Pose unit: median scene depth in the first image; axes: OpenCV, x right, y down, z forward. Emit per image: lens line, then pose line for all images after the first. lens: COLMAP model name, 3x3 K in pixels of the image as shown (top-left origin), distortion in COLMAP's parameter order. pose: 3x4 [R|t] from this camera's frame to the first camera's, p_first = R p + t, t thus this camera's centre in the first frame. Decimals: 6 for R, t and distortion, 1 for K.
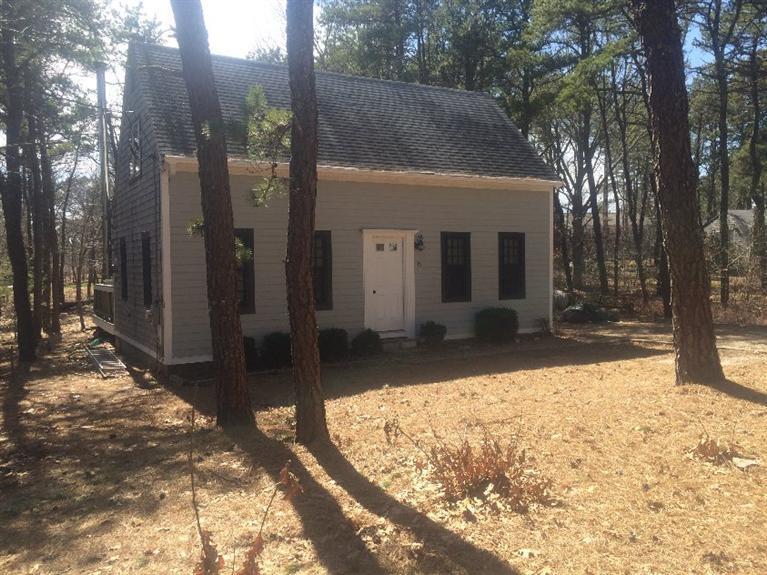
lens RADIAL K [[669.8, 0, 381.3], [0, 669.8, 288.4], [0, 0, 1]] dist [0.016627, 0.003095]
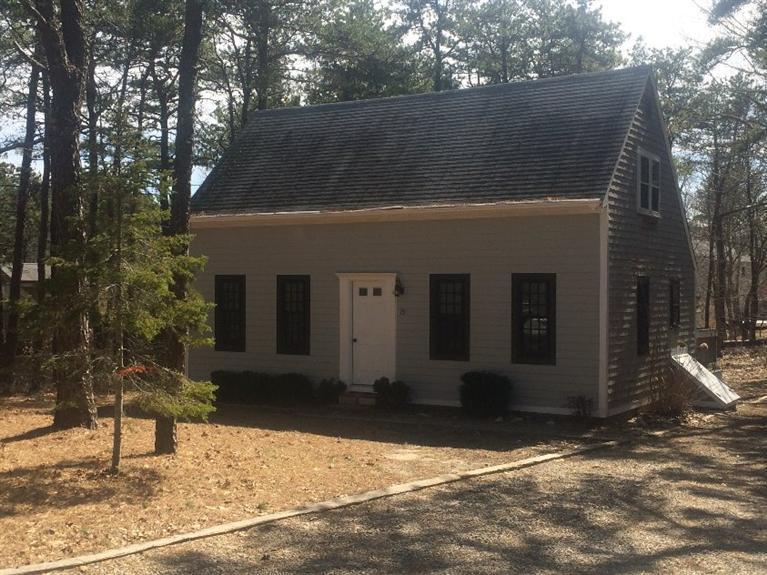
lens RADIAL K [[669.8, 0, 382.0], [0, 669.8, 285.4], [0, 0, 1]] dist [0.016627, 0.003095]
pose [[0.631328, 0.000235, -0.775516, 0.712774], [-0.057379, 0.997273, -0.046409, -0.028680], [0.773390, 0.073798, 0.629620, 0.432456]]
